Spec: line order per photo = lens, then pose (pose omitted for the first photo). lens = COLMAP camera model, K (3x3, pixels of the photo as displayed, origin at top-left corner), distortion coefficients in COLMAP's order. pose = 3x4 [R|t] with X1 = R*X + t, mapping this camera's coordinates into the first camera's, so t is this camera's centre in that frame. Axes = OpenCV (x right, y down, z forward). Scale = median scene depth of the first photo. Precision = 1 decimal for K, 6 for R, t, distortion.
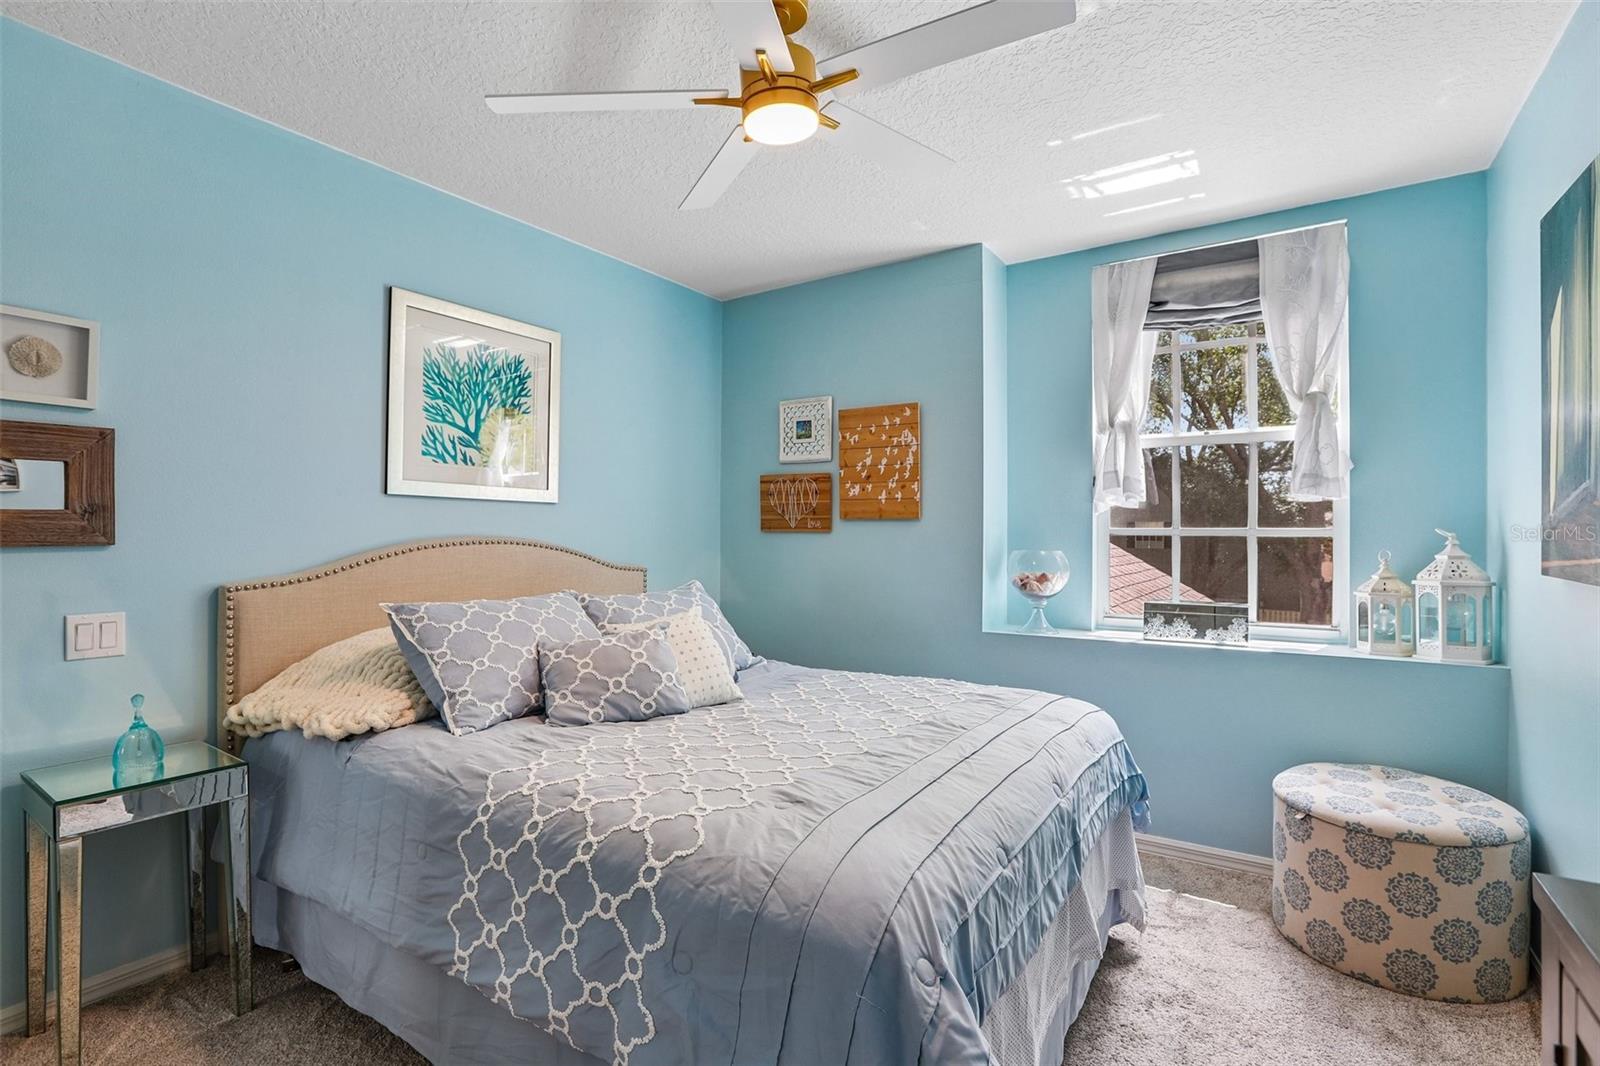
lens RADIAL K [[741.2, 0, 792.4], [0, 741.2, 534.2], [0, 0, 1]] dist [-0.045458, 0.001029]
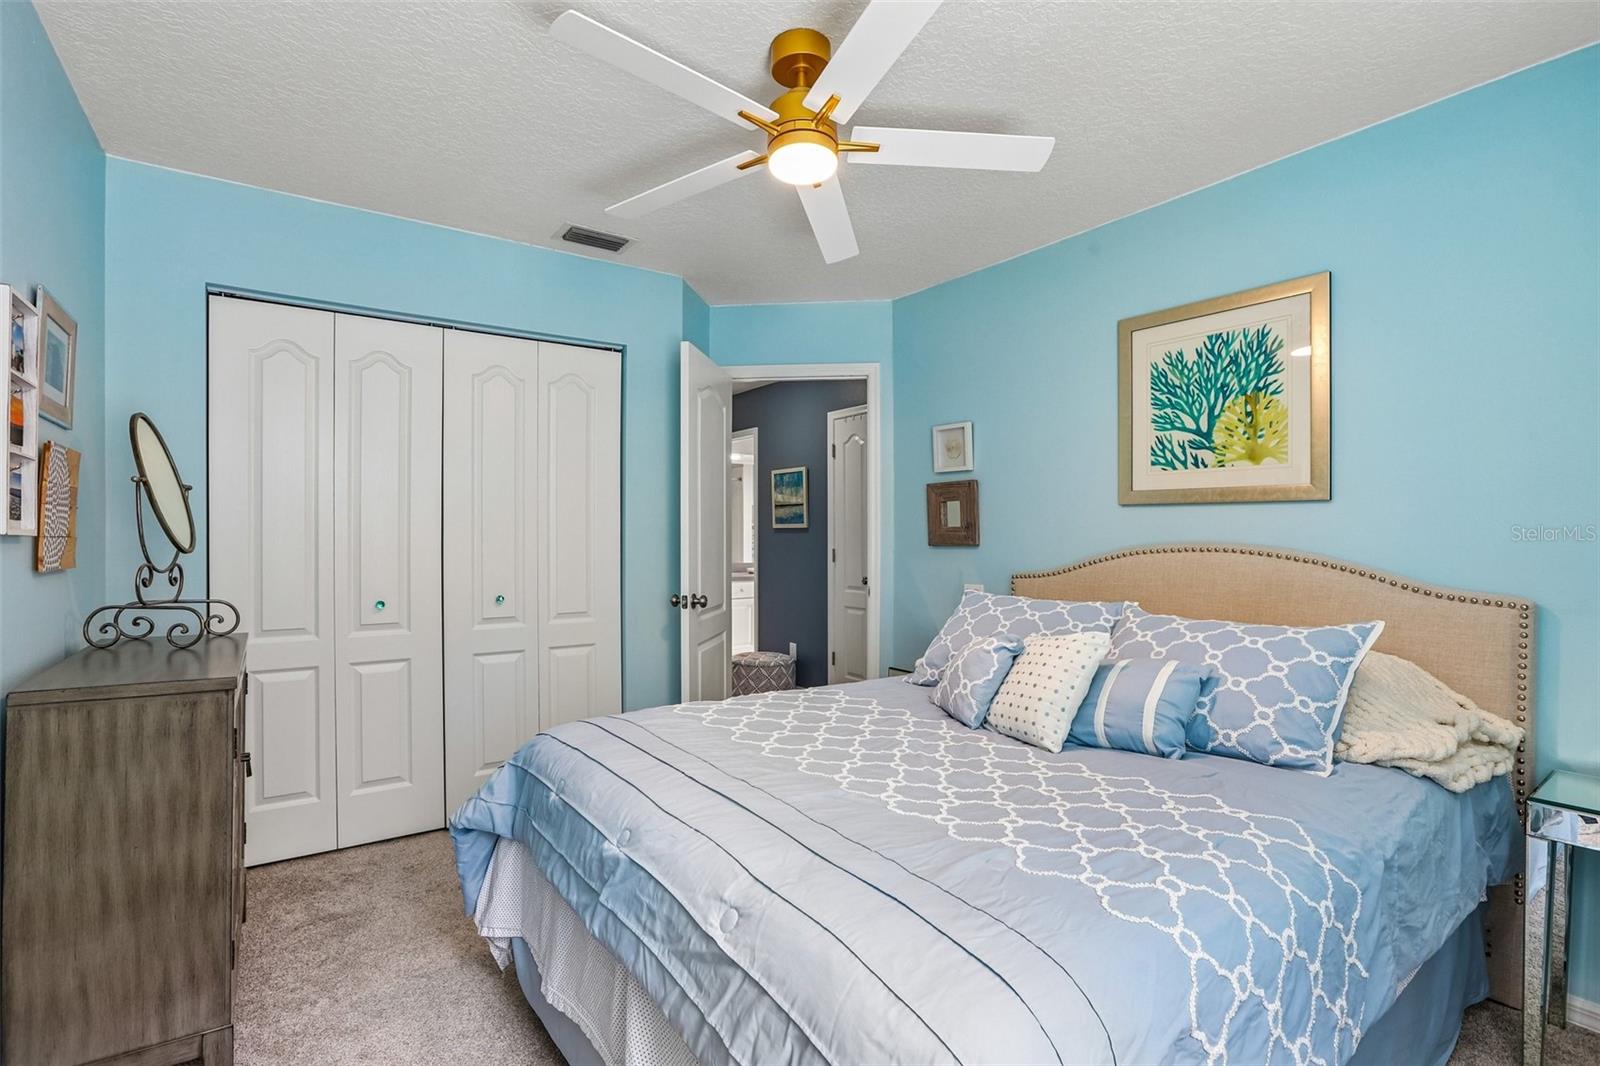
lens RADIAL K [[741.2, 0, 792.4], [0, 741.2, 534.2], [0, 0, 1]] dist [-0.045458, 0.001029]
pose [[-0.349635, 0.004168, -0.936877, 0.633061], [0.005544, 0.999982, 0.002380, -0.013915], [0.936869, -0.004362, -0.349652, 0.845137]]
